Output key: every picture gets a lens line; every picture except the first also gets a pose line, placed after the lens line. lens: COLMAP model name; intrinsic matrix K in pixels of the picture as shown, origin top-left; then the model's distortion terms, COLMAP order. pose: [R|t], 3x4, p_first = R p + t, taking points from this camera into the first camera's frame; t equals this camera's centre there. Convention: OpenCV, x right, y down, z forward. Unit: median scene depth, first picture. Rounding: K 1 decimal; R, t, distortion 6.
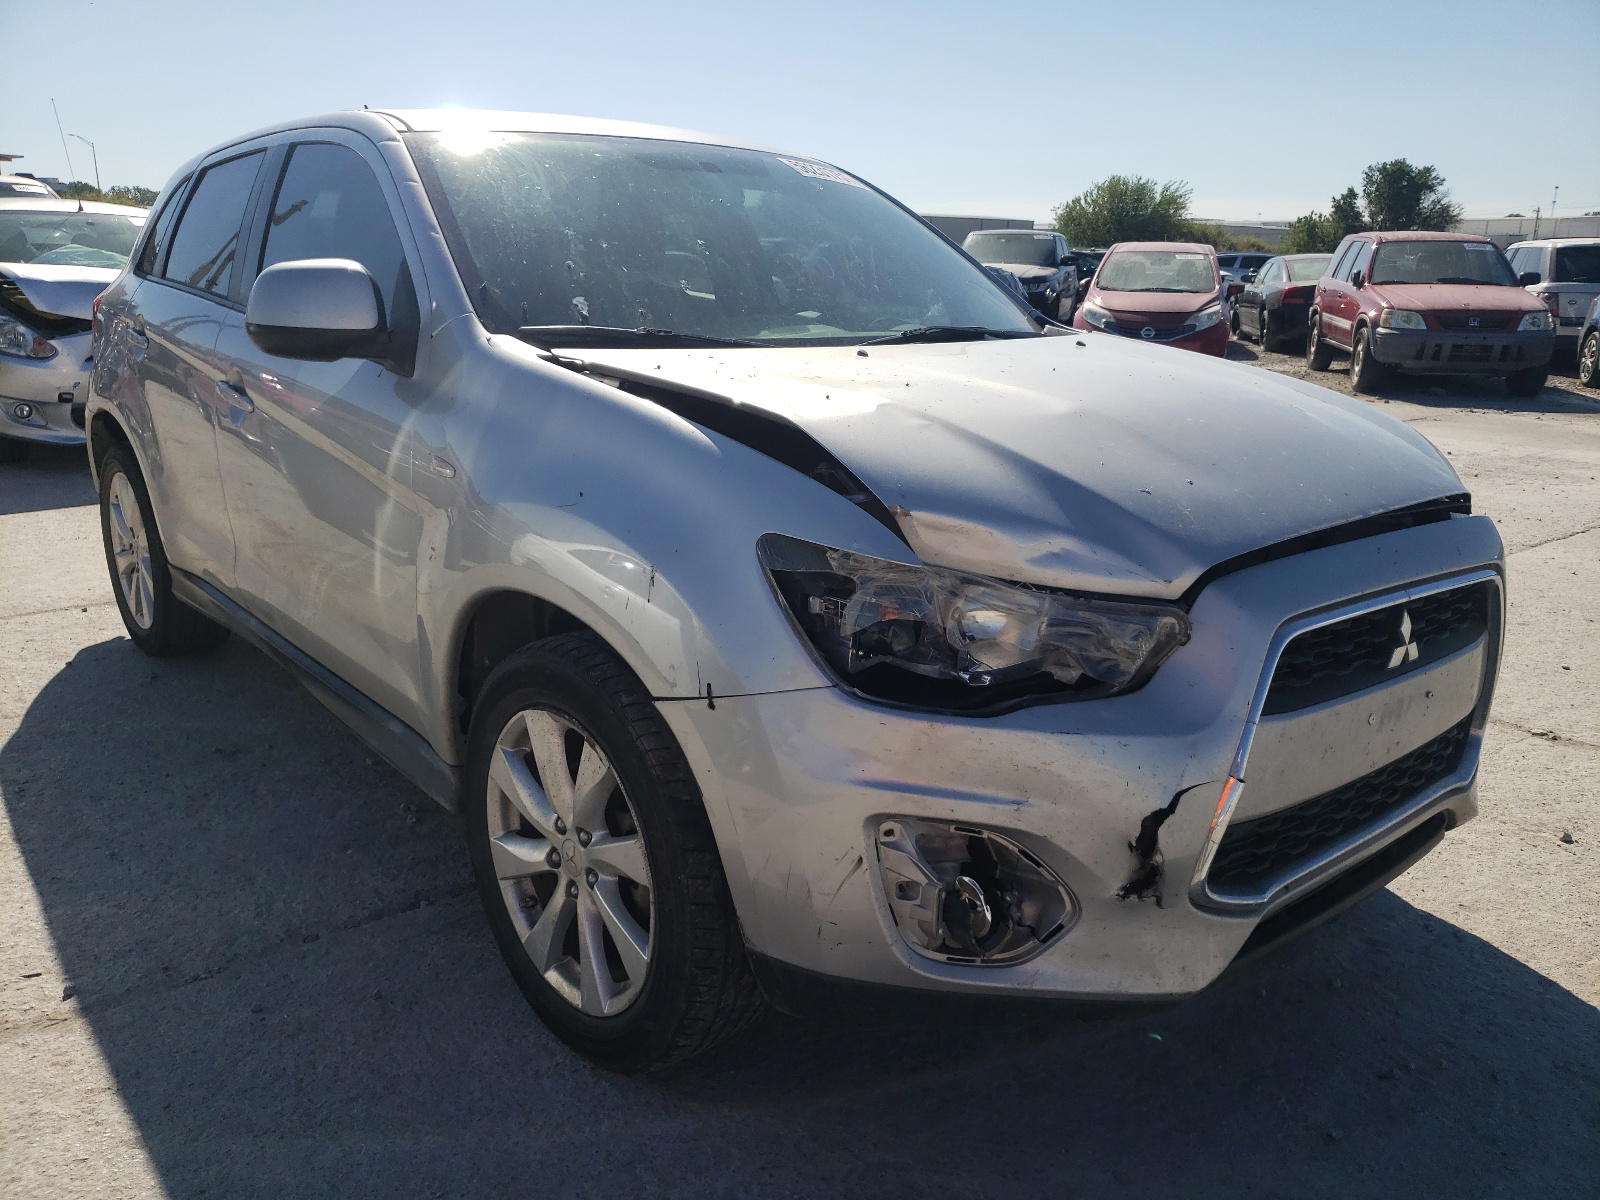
lens RADIAL K [[1205.8, 0, 800.0], [0, 1205.8, 600.0], [0, 0, 1]] dist [0.007309, -0.037458]
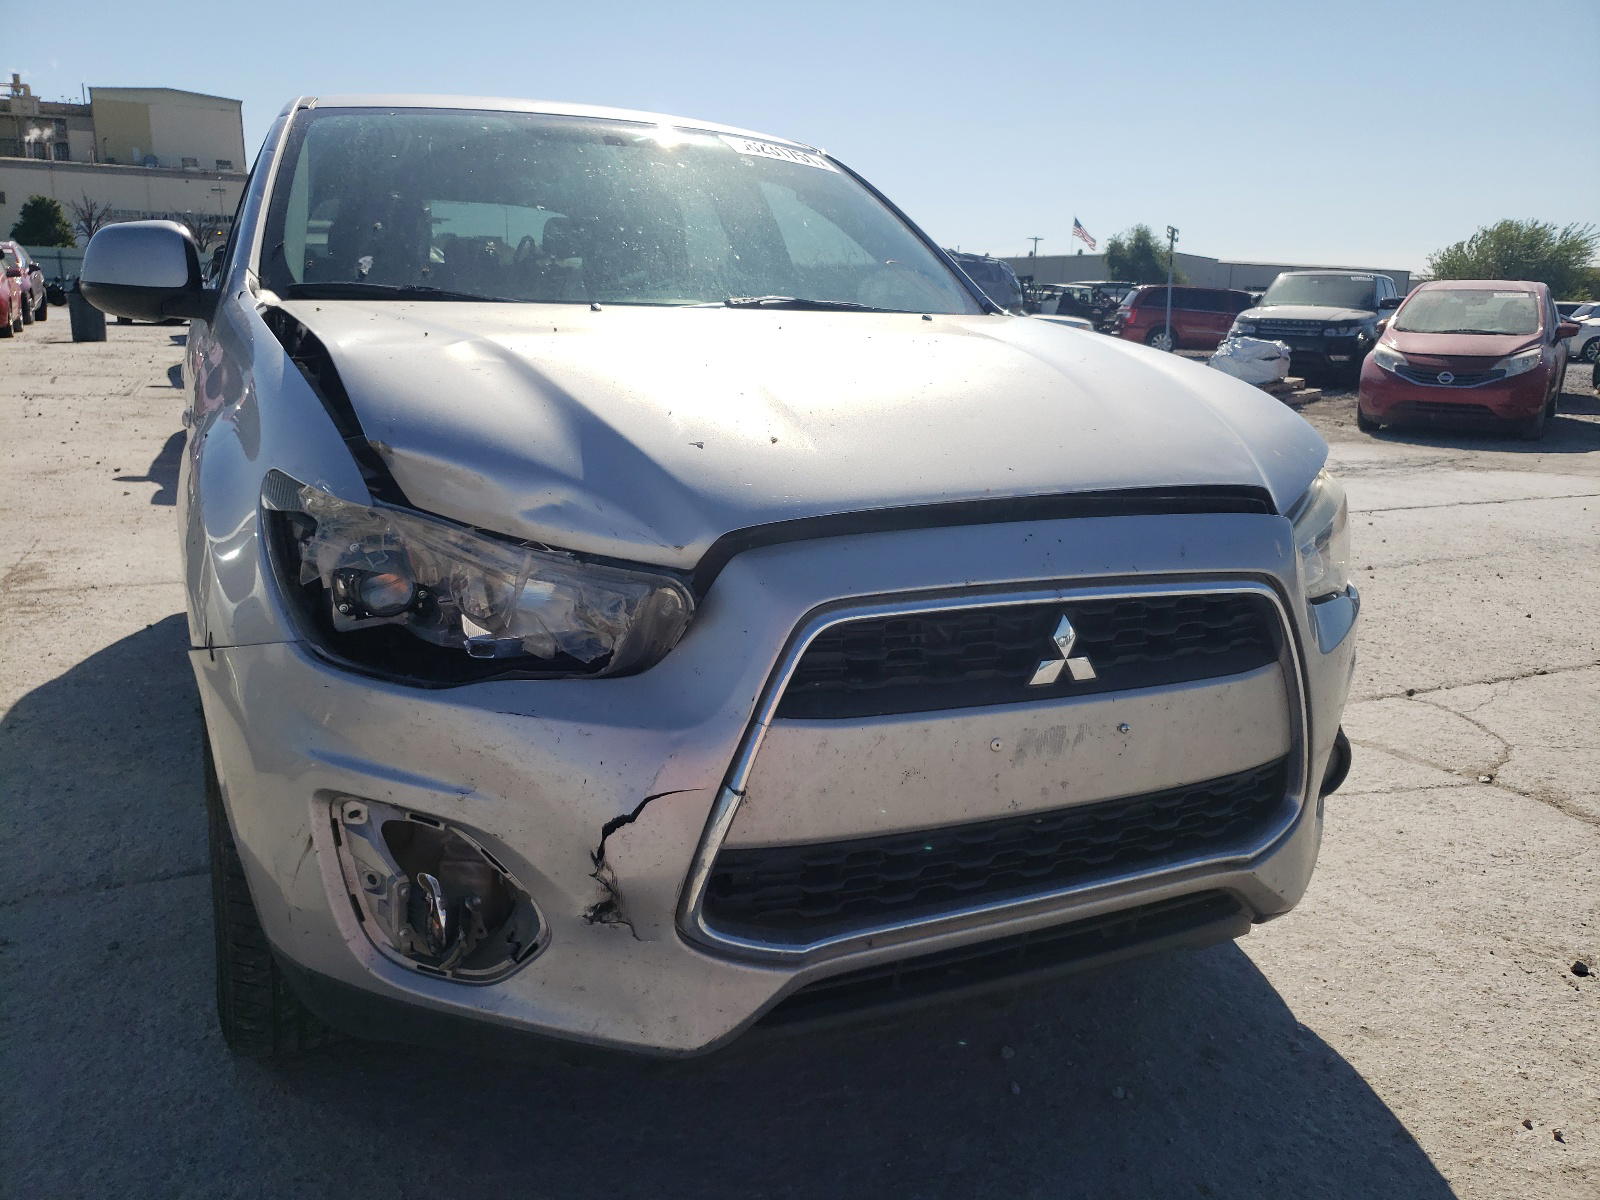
lens RADIAL K [[1230.6, 0, 800.0], [0, 1230.6, 600.0], [0, 0, 1]] dist [-0.043639, 0.080865]
pose [[0.970521, 0.064686, -0.232175, 0.576227], [-0.073156, 0.996926, -0.028048, 0.038076], [0.229647, 0.044207, 0.972270, 0.193864]]
